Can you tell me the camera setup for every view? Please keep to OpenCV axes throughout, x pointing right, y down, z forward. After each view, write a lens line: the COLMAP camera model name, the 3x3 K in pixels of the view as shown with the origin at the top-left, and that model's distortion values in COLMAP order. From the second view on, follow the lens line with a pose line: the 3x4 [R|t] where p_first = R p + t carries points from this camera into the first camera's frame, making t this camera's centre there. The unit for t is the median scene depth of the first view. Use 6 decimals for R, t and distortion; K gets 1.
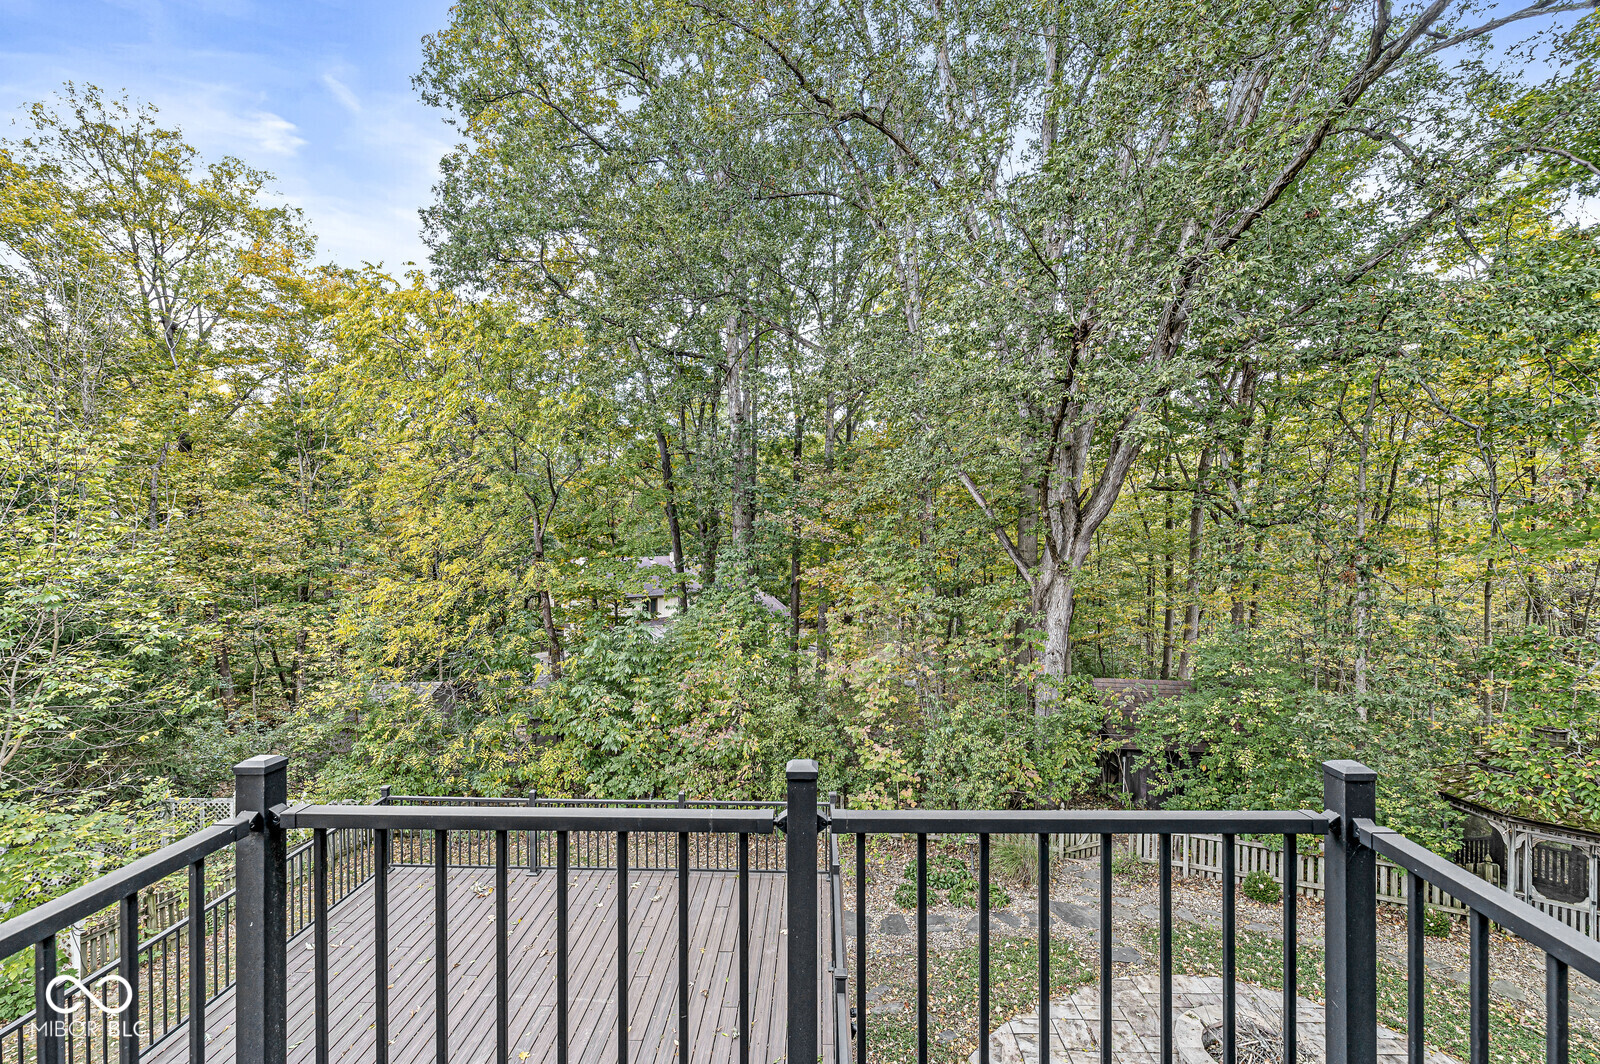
lens RADIAL K [[693.2, 0, 809.3], [0, 693.2, 537.7], [0, 0, 1]] dist [-0.003123, -0.000050]
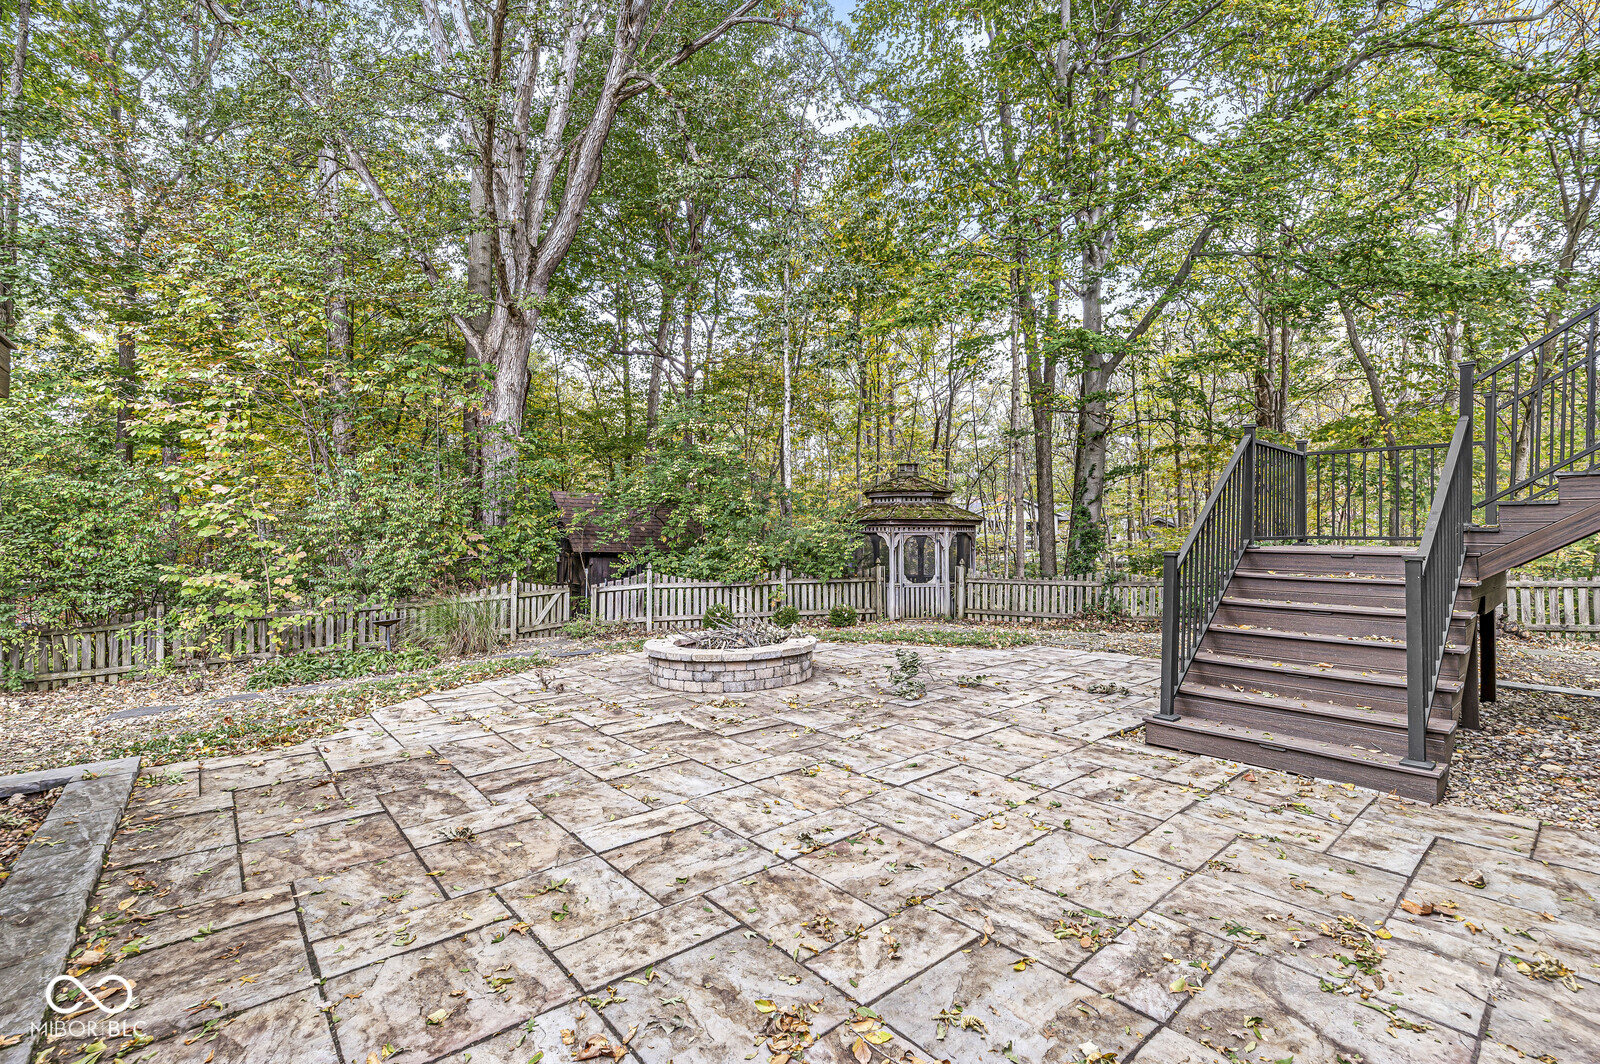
lens RADIAL K [[693.2, 0, 798.3], [0, 693.2, 542.0], [0, 0, 1]] dist [-0.003123, -0.000050]
pose [[0.752628, -0.006156, 0.658417, 0.074453], [0.002895, 0.999978, 0.006040, 0.331403], [-0.658439, -0.002640, 0.752629, 0.151255]]
